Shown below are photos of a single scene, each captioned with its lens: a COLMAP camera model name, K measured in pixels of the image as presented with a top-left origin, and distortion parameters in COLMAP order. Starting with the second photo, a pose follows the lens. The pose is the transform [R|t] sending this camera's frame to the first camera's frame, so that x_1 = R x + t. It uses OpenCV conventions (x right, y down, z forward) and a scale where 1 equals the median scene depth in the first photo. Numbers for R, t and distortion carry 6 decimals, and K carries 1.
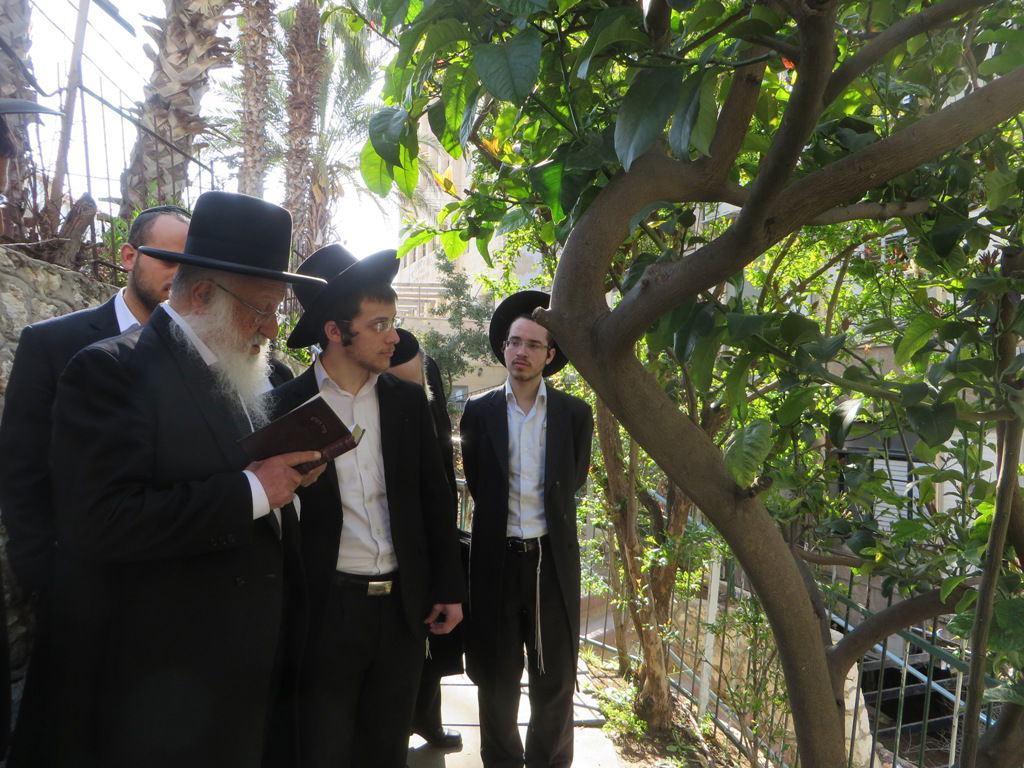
lens RADIAL K [[760.5, 0, 509.0], [0, 760.5, 382.3], [0, 0, 1]] dist [-0.015198, -0.000872]
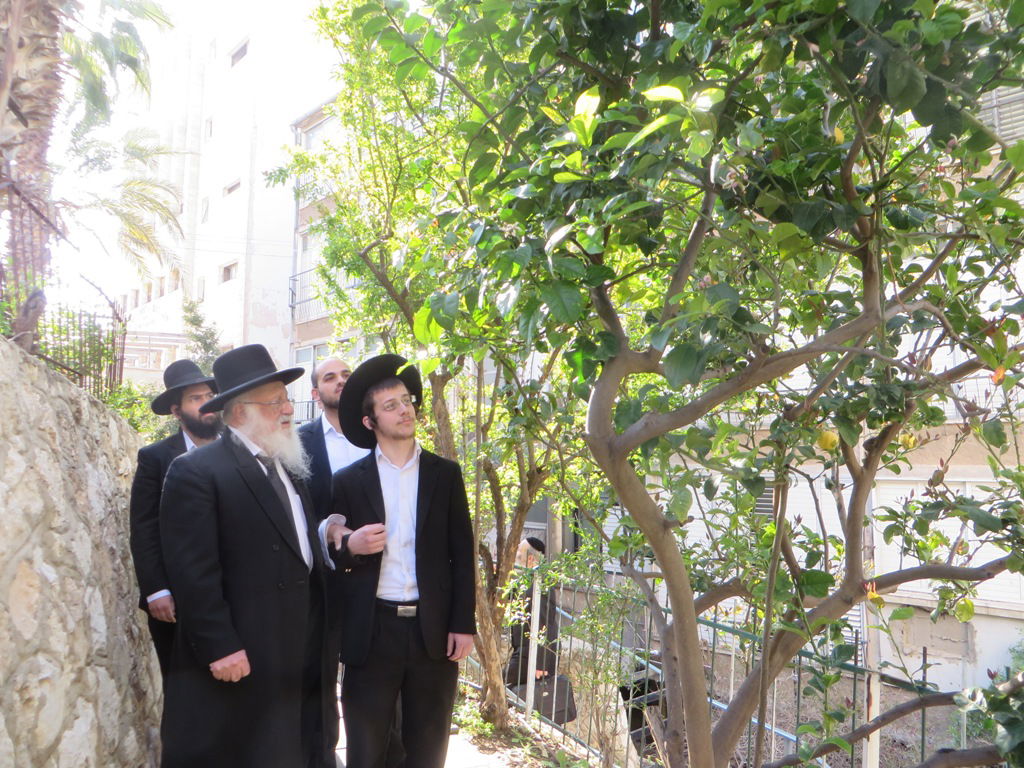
lens RADIAL K [[763.1, 0, 512.0], [0, 763.1, 384.0], [0, 0, 1]] dist [-0.020038, 0.008749]
pose [[0.936240, 0.017404, 0.350931, -0.233577], [0.005991, 0.997837, -0.065470, -0.027924], [-0.351311, 0.063398, 0.934110, -0.213474]]
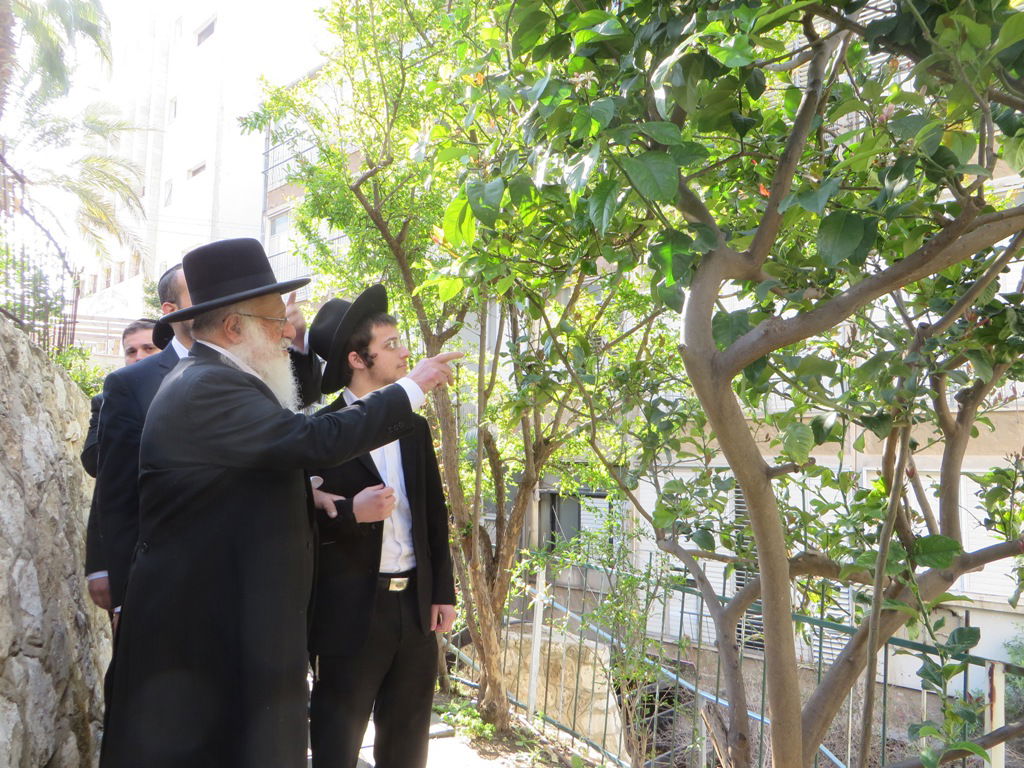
lens RADIAL K [[763.1, 0, 512.0], [0, 763.1, 384.0], [0, 0, 1]] dist [-0.020038, 0.008749]
pose [[0.919401, 0.030193, 0.392161, -0.239425], [-0.005767, 0.997977, -0.063315, 0.020768], [-0.393279, 0.055950, 0.917715, -0.057885]]
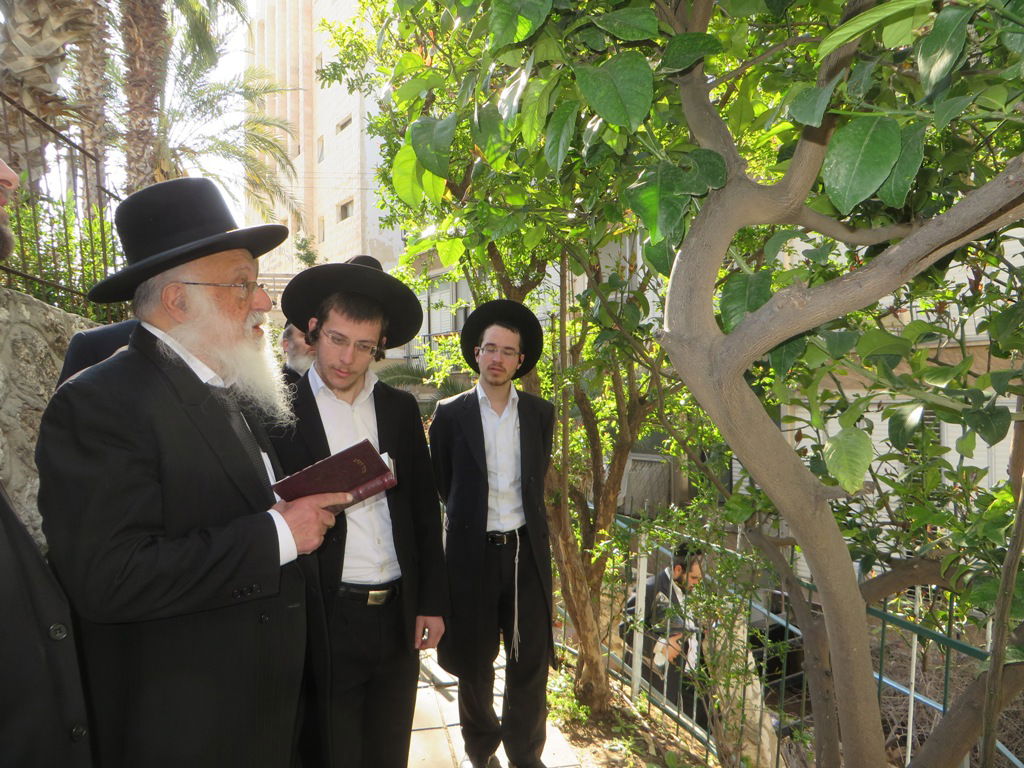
lens RADIAL K [[763.1, 0, 512.0], [0, 763.1, 384.0], [0, 0, 1]] dist [-0.020038, 0.008749]
pose [[0.980921, -0.034311, 0.191354, -0.102608], [0.031058, 0.999318, 0.019974, -0.015163], [-0.191908, -0.013650, 0.981318, 0.008512]]
